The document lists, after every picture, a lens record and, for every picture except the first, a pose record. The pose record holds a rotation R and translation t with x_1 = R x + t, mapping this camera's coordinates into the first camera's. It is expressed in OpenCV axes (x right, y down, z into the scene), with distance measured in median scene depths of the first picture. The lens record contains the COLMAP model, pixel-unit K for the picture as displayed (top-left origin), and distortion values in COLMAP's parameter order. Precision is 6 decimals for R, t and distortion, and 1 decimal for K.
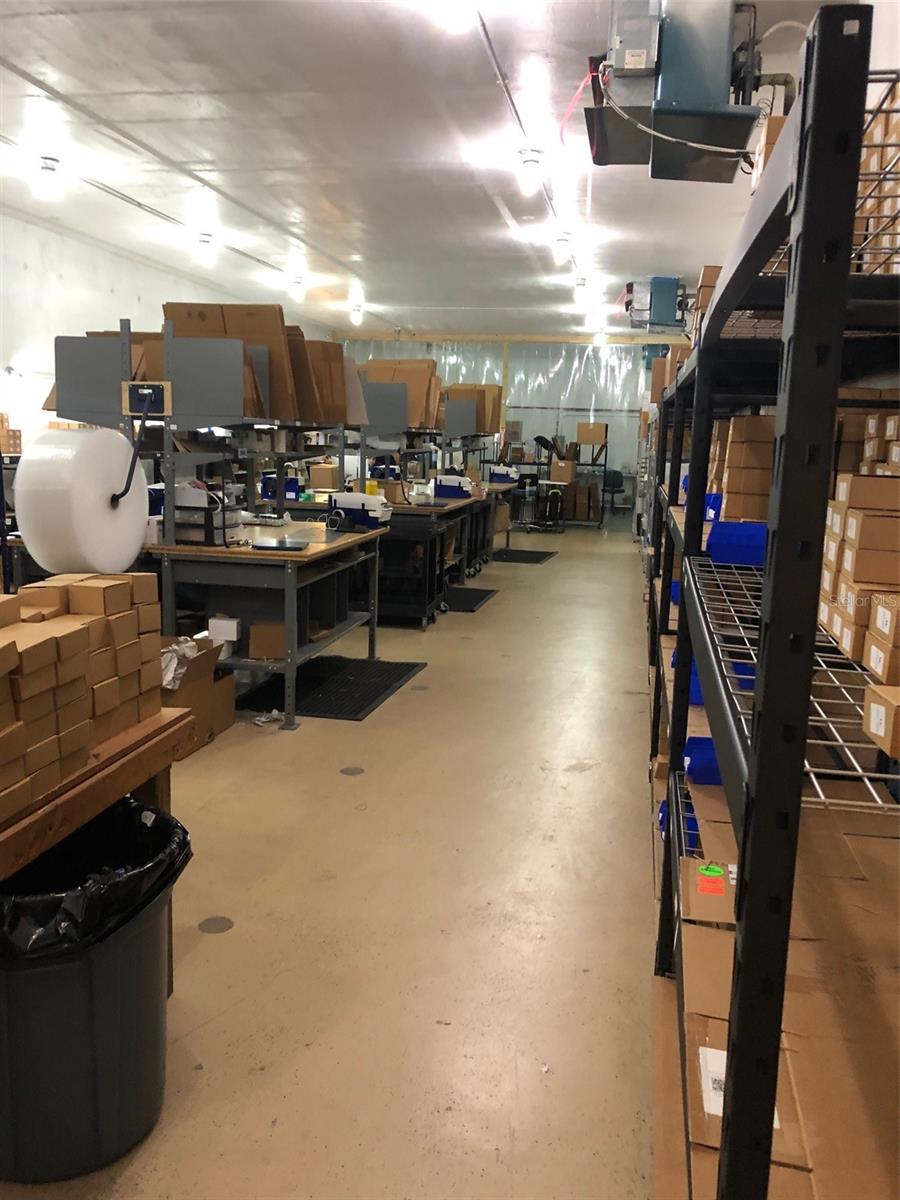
lens RADIAL K [[977.6, 0, 450.5], [0, 977.6, 601.4], [0, 0, 1]] dist [0.009060, 0.000844]
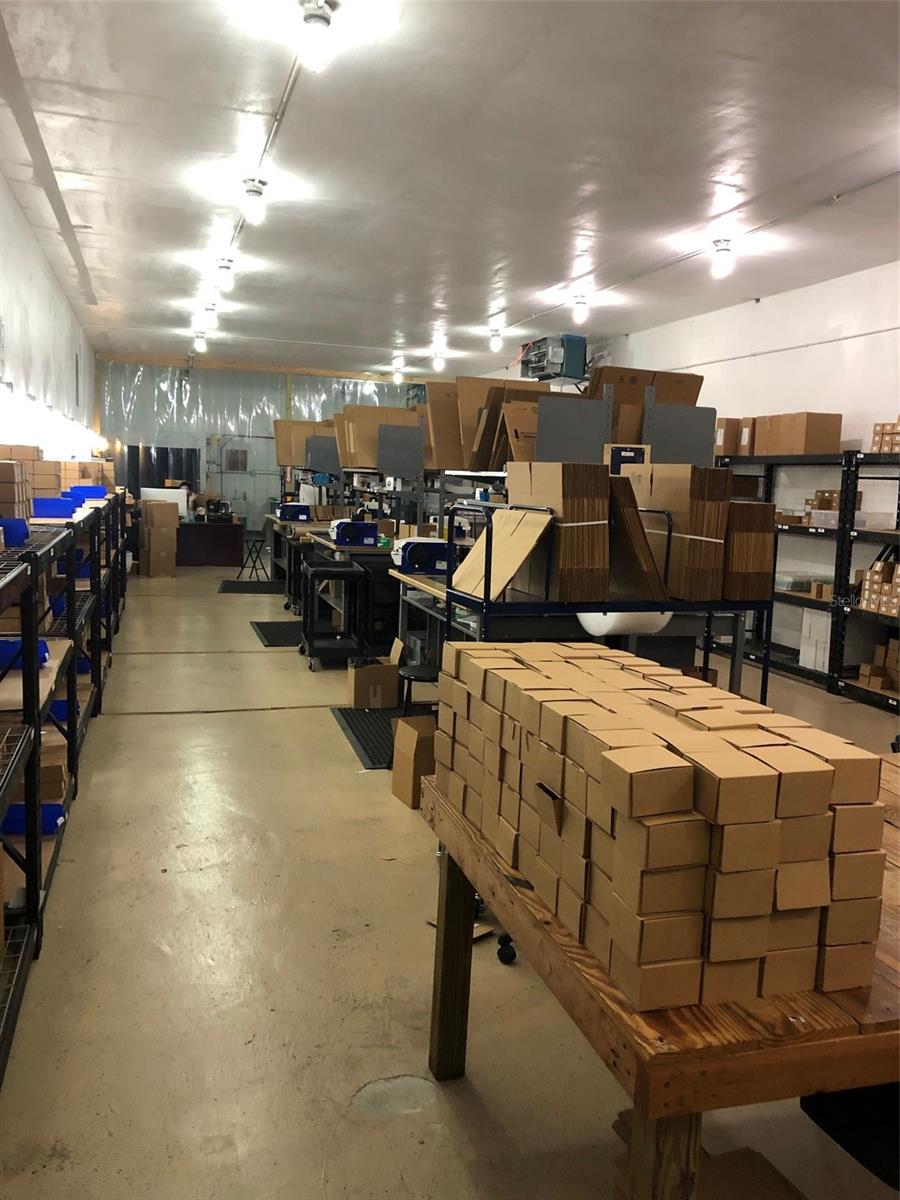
lens RADIAL K [[977.6, 0, 451.5], [0, 977.6, 597.1], [0, 0, 1]] dist [0.009060, 0.000844]
pose [[0.884071, -0.056504, 0.463925, -0.547571], [0.068466, 0.997613, -0.008967, -0.037852], [-0.462311, 0.039690, 0.885829, 0.099033]]
